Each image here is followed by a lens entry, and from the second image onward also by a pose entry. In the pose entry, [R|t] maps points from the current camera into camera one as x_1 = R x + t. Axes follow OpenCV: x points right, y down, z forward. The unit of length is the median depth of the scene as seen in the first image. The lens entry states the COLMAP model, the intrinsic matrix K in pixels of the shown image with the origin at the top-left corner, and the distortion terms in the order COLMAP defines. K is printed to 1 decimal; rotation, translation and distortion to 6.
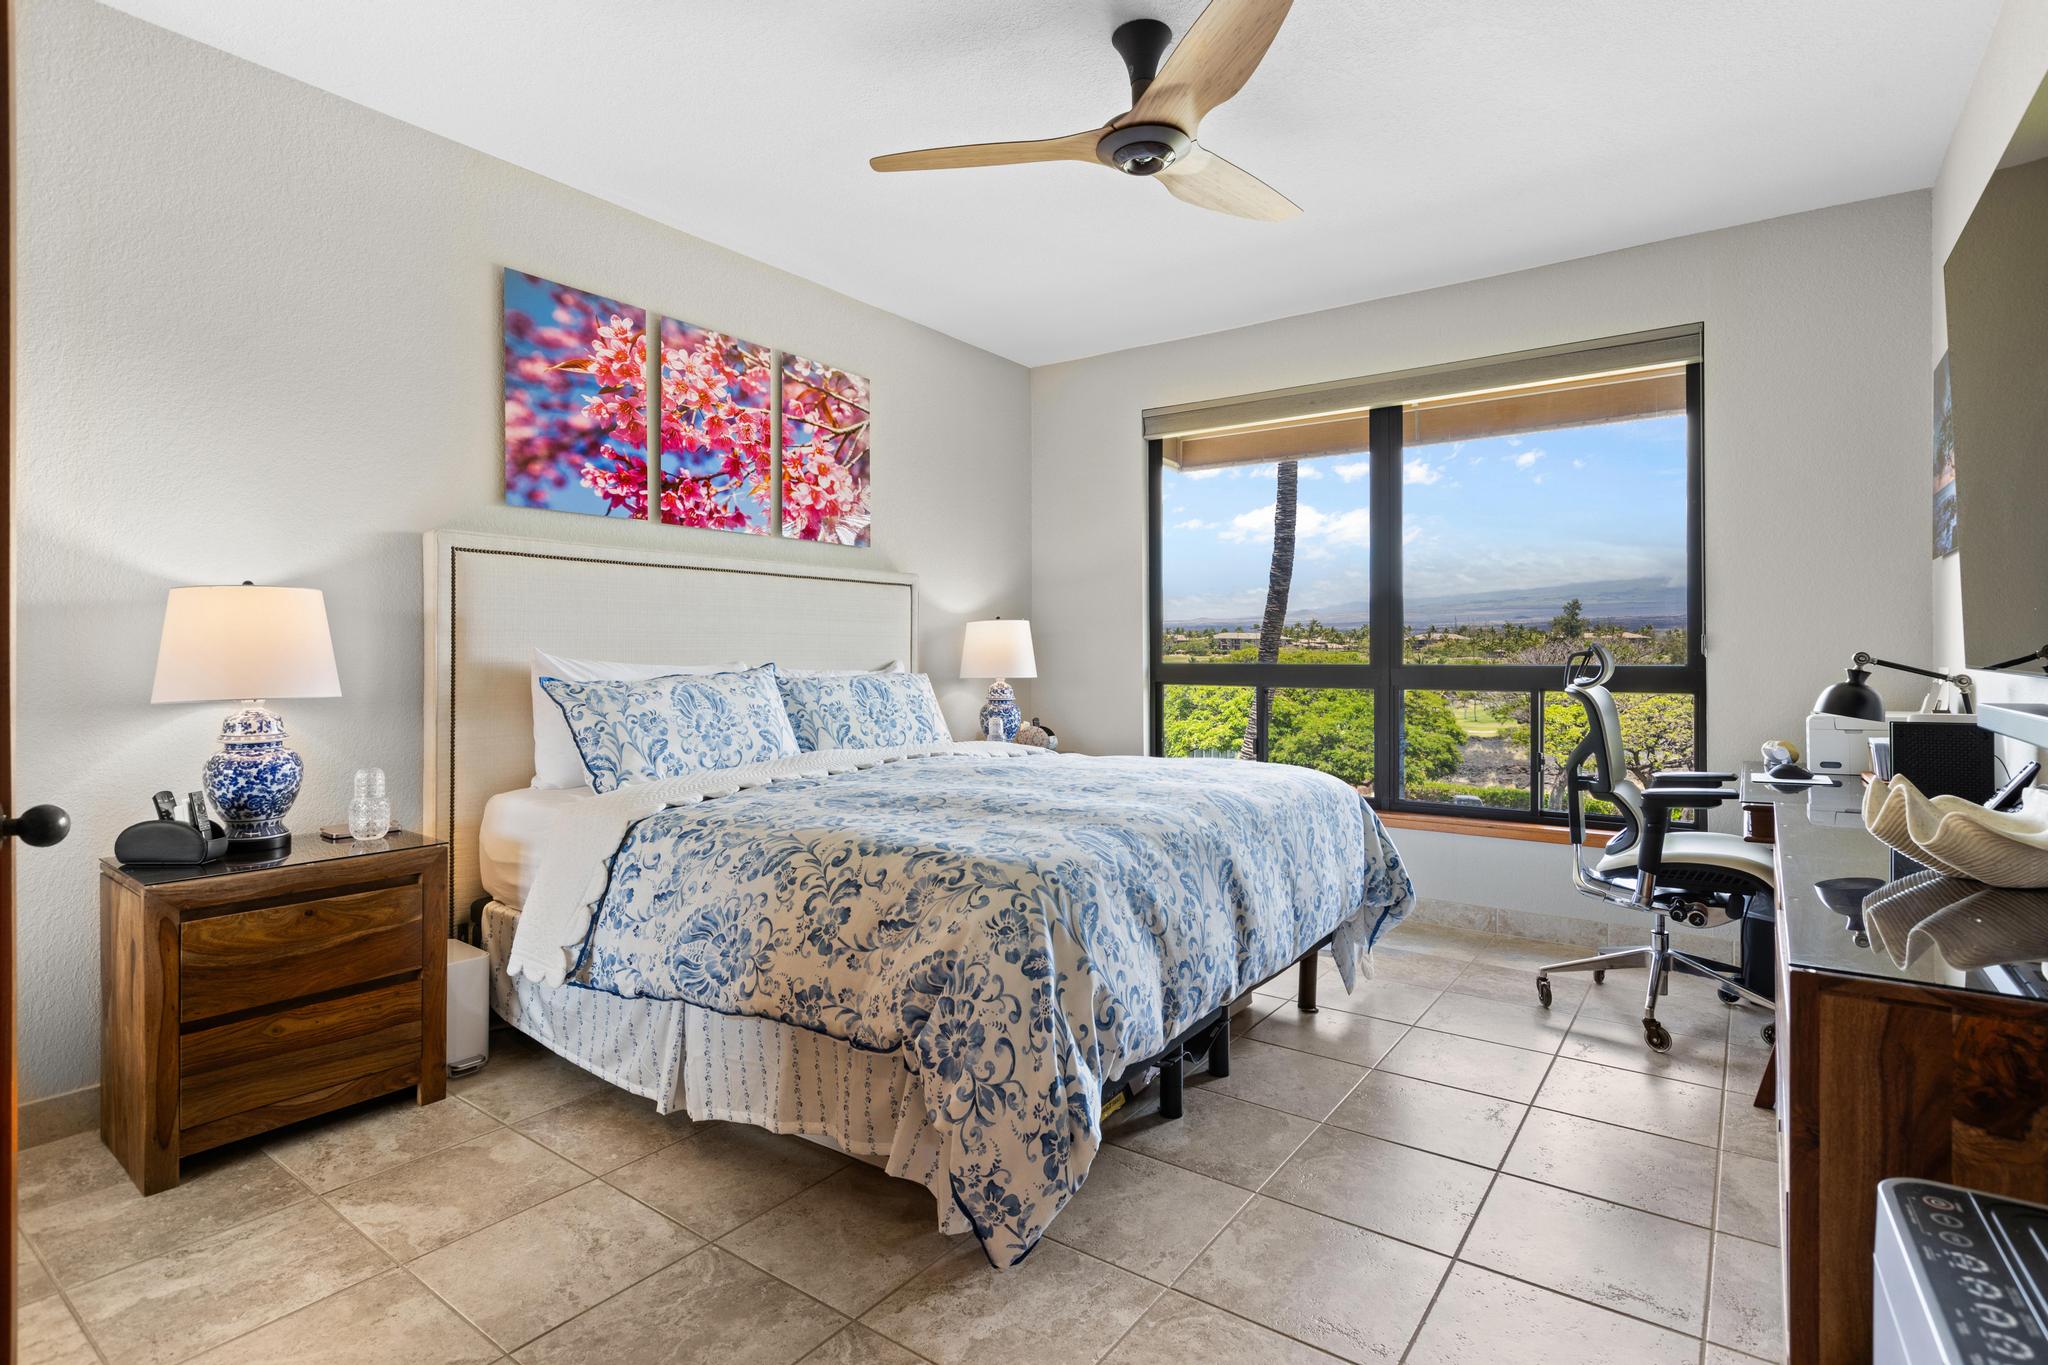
lens RADIAL K [[1028.1, 0, 1021.2], [0, 1028.1, 667.2], [0, 0, 1]] dist [-0.005928, 0.001219]
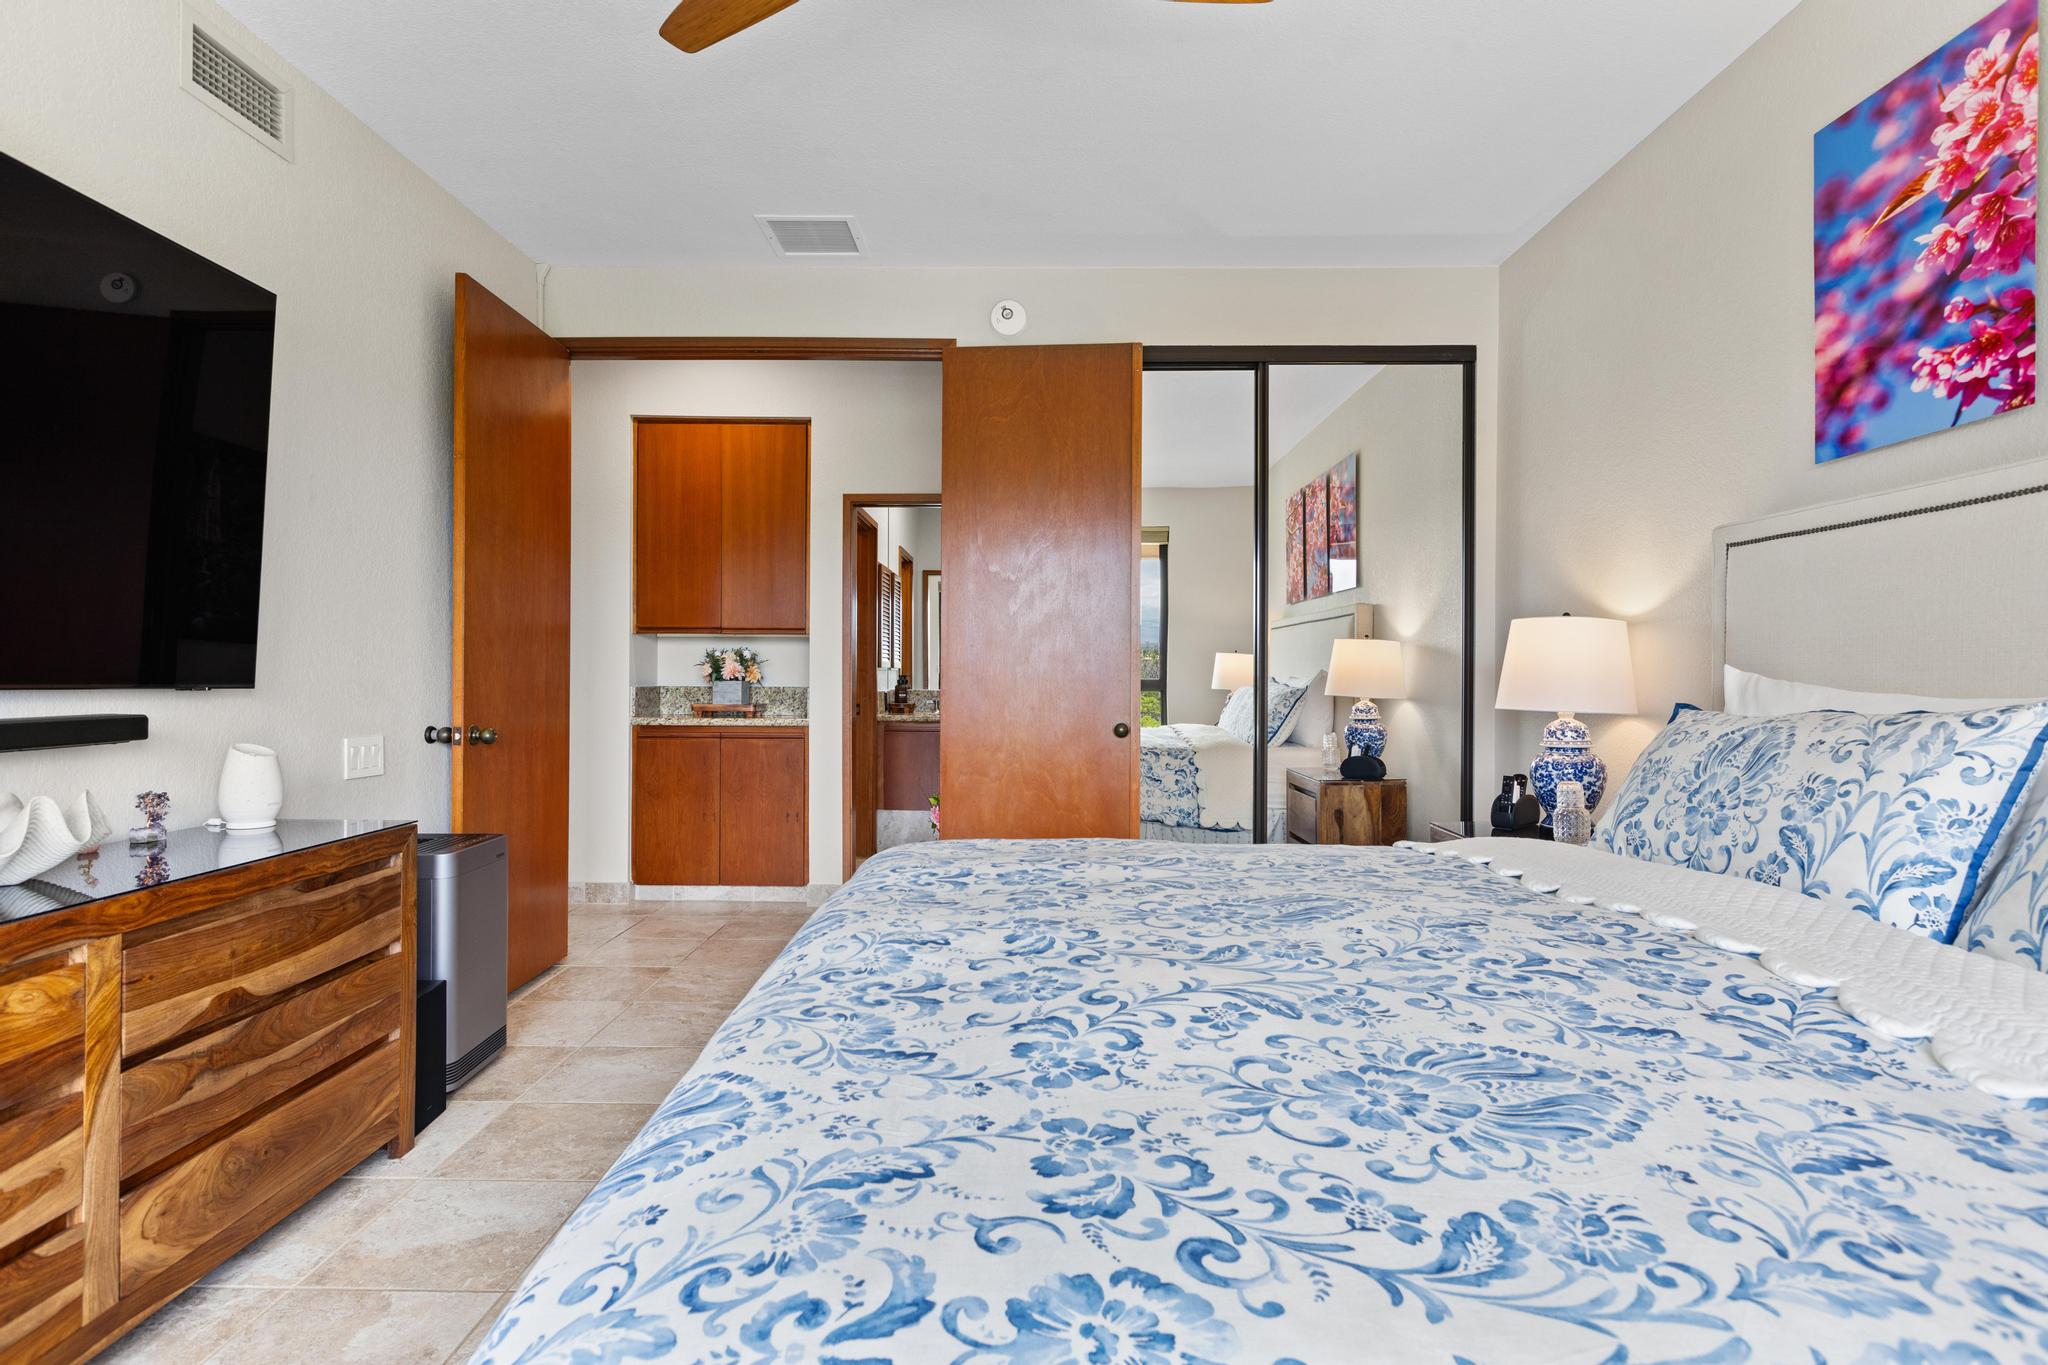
lens RADIAL K [[1028.1, 0, 1025.3], [0, 1028.1, 675.1], [0, 0, 1]] dist [-0.005928, 0.001219]
pose [[-0.815973, 0.002847, -0.578083, 0.337941], [-0.005728, 0.999899, 0.013010, -0.016185], [0.578062, 0.013927, -0.815874, 1.183544]]
